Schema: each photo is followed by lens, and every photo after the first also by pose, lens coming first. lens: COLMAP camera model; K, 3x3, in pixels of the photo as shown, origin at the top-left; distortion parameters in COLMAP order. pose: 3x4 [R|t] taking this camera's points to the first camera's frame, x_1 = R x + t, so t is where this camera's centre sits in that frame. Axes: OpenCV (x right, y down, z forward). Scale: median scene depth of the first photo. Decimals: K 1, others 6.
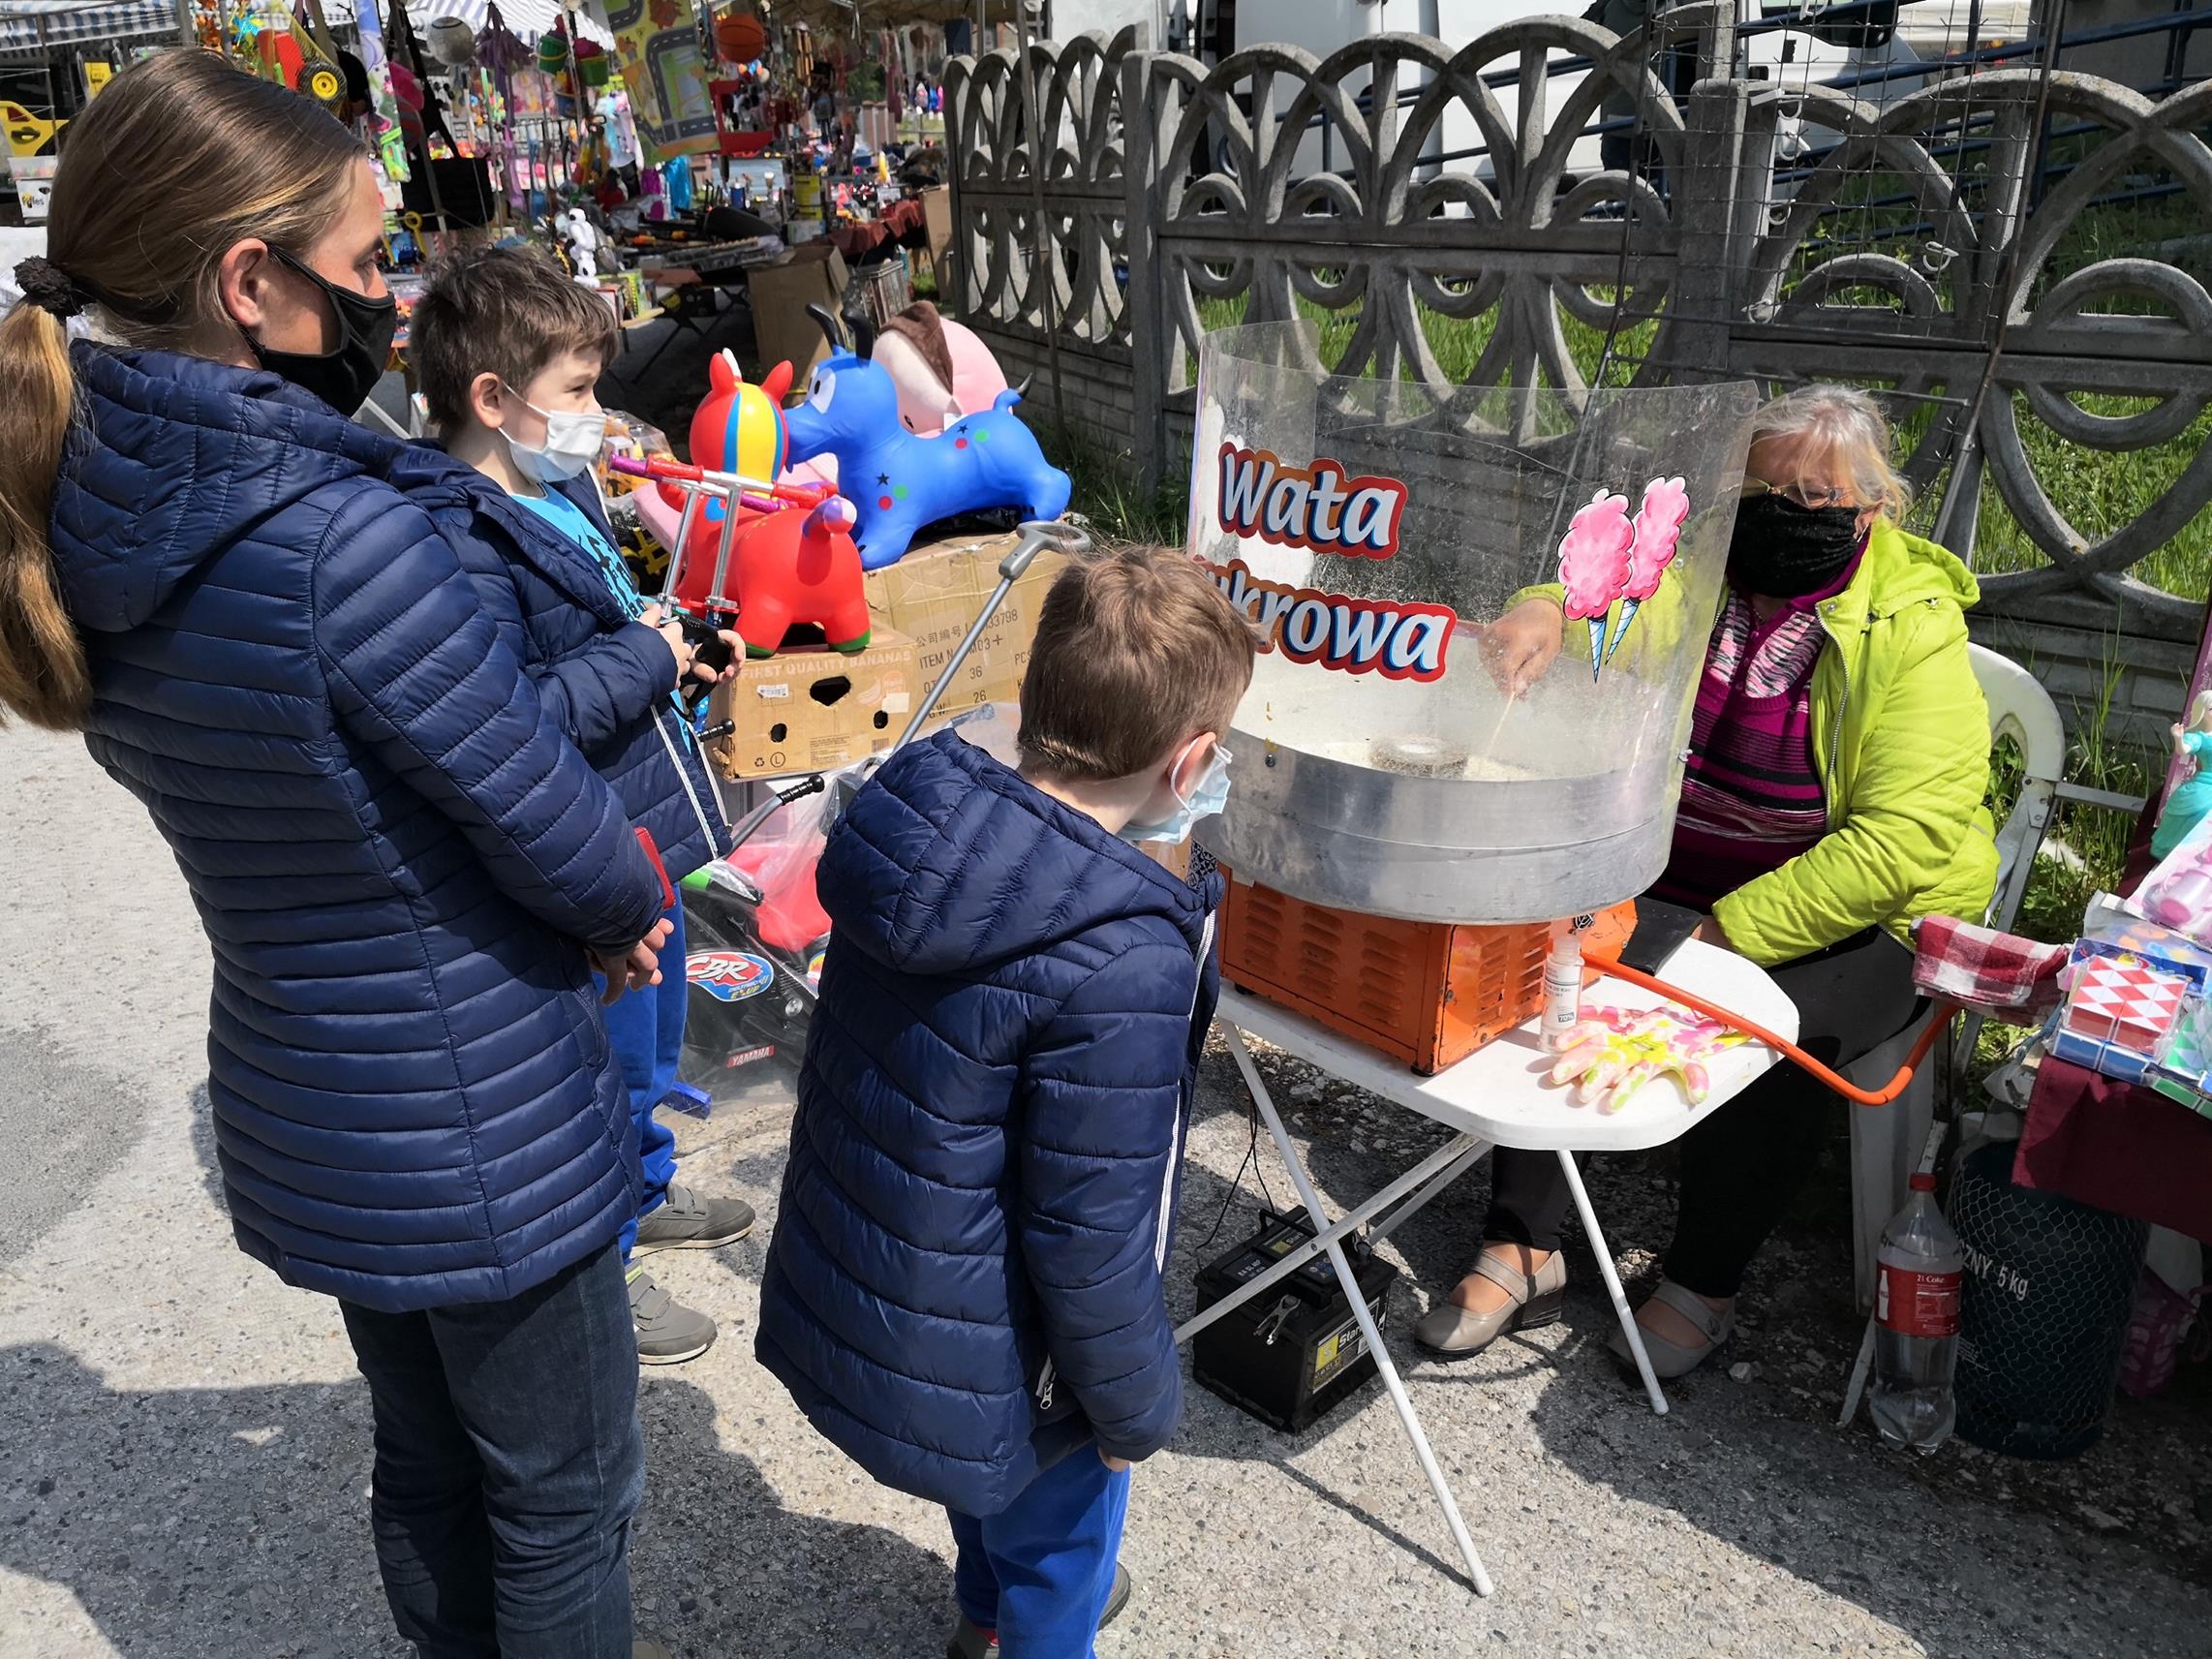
lens RADIAL K [[1839.0, 0, 1106.0], [0, 1839.0, 829.5], [0, 0, 1]] dist [0.005533, -0.044996]
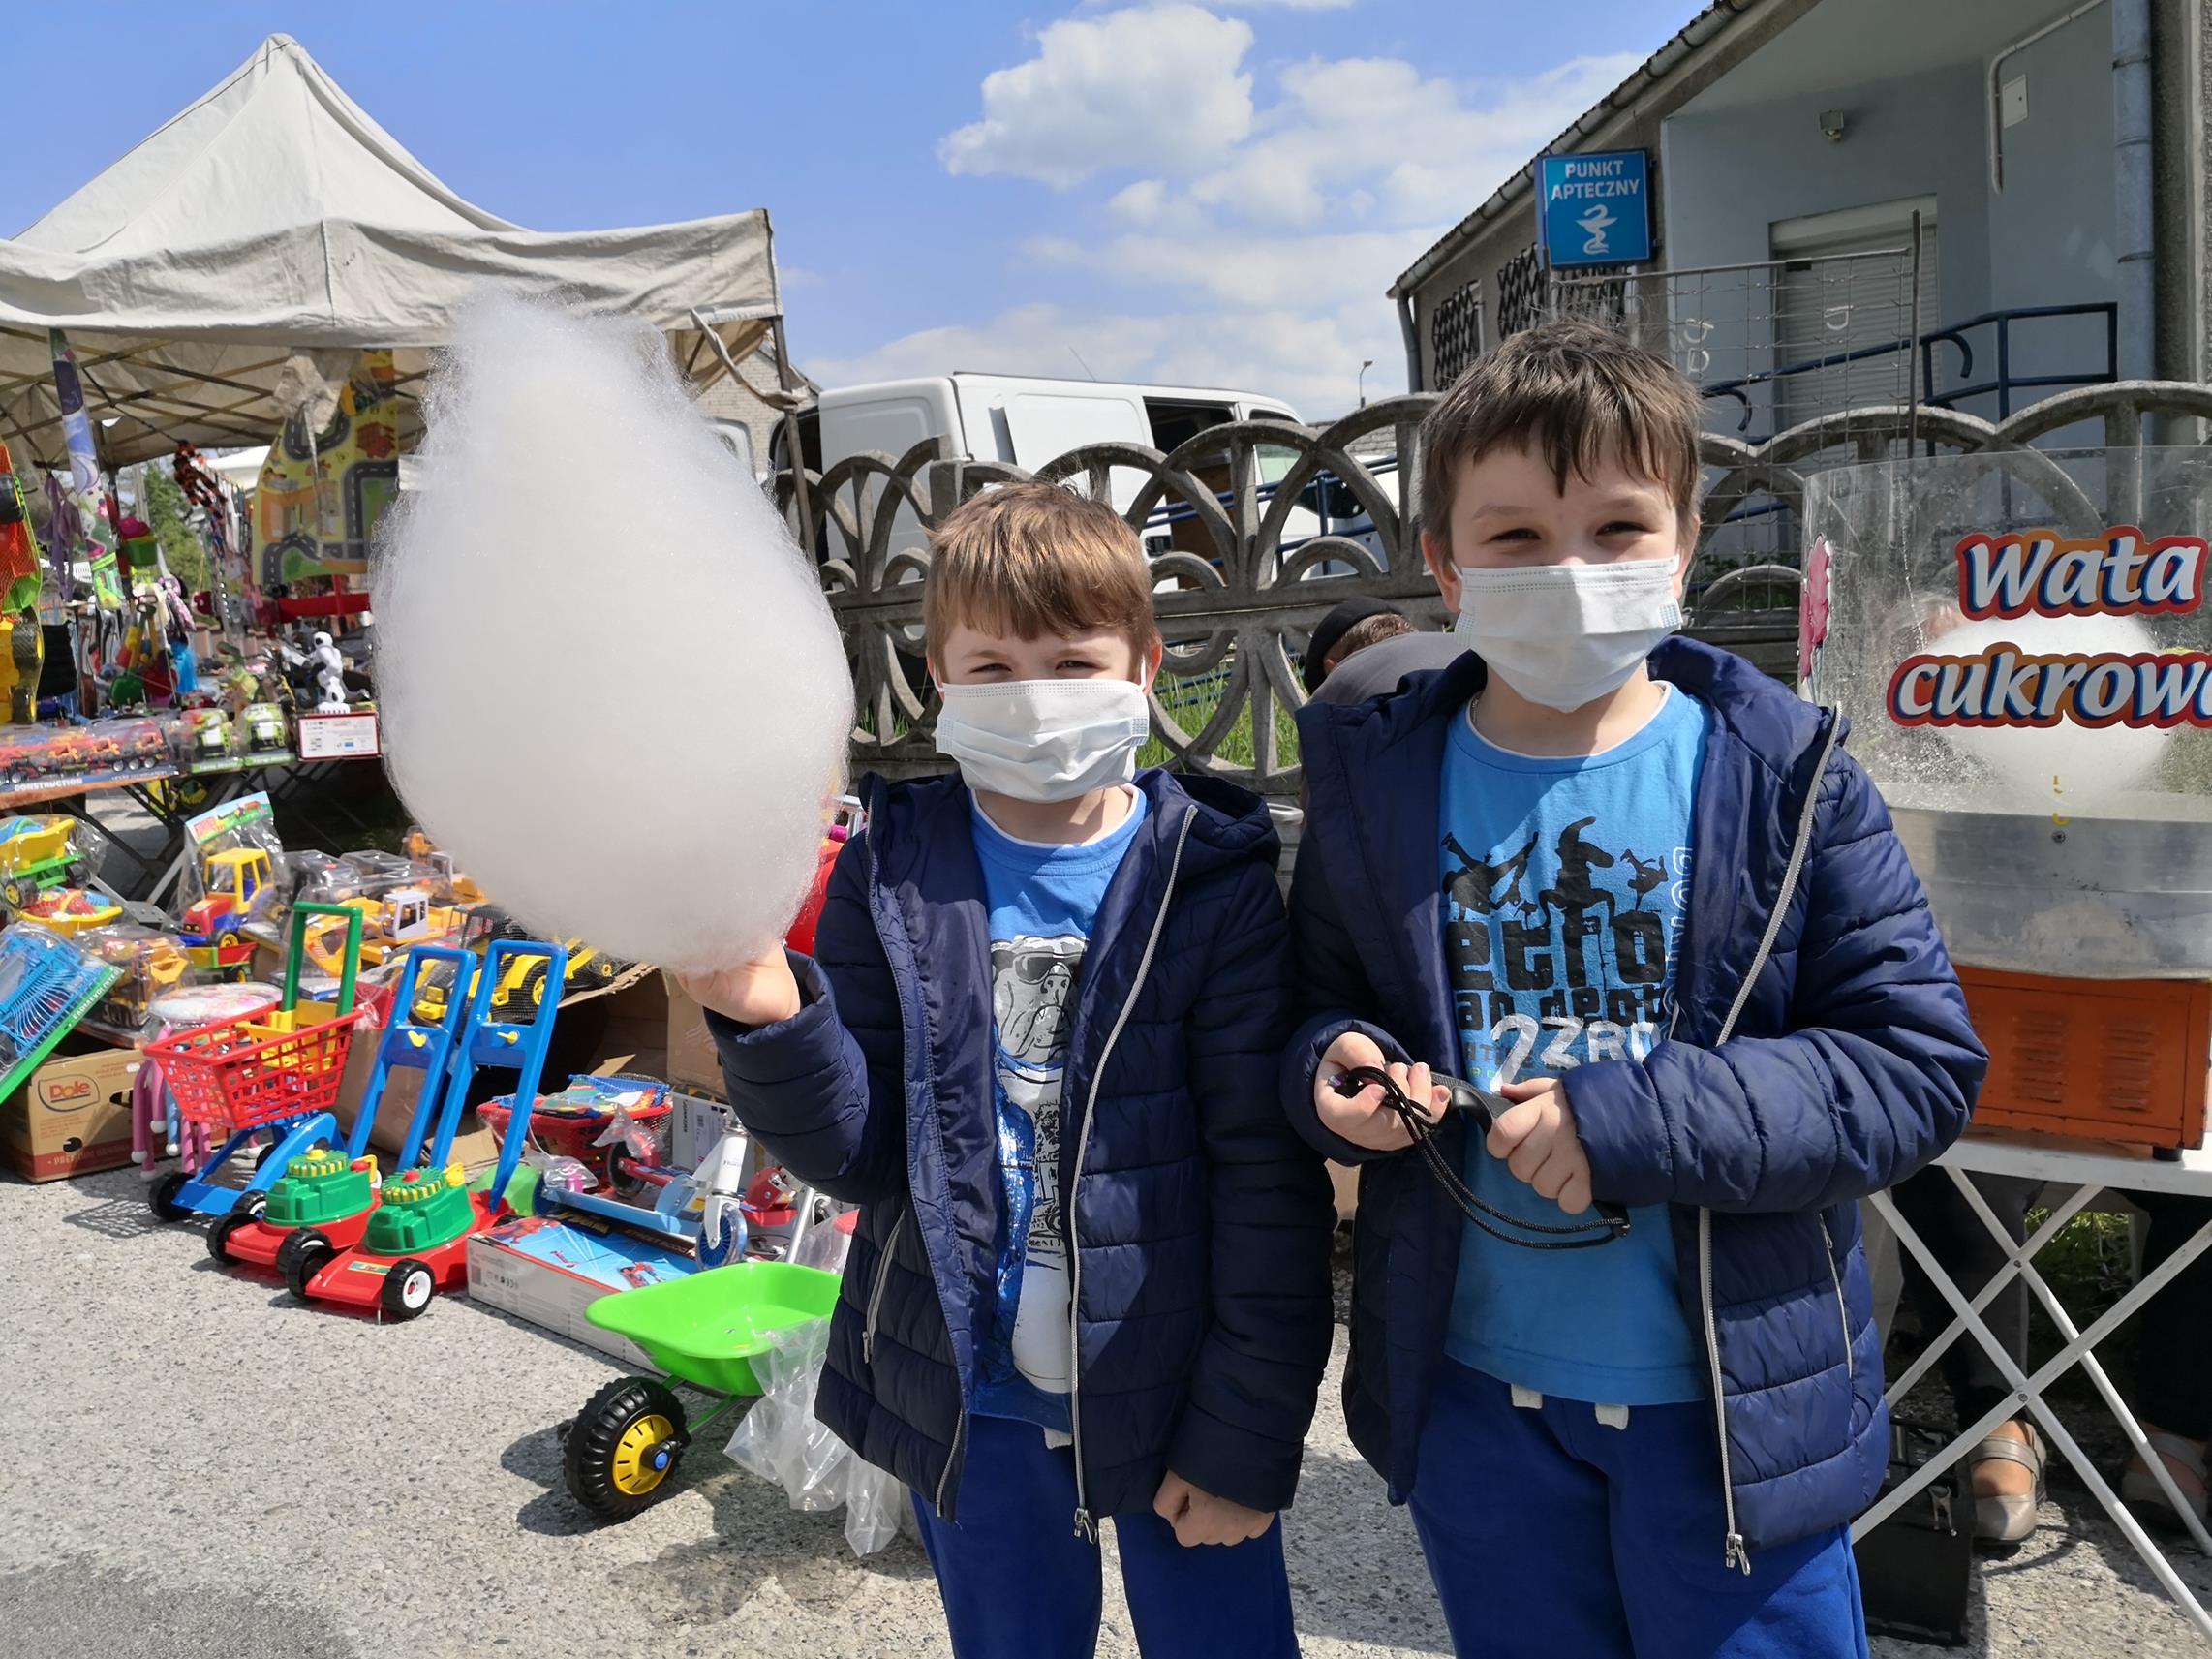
lens RADIAL K [[1839.0, 0, 1106.0], [0, 1839.0, 829.5], [0, 0, 1]] dist [0.005533, -0.044996]
pose [[0.949096, -0.064842, 0.308240, -0.742324], [0.143383, 0.960254, -0.239487, 0.130471], [-0.280460, 0.271493, 0.920670, 0.228219]]
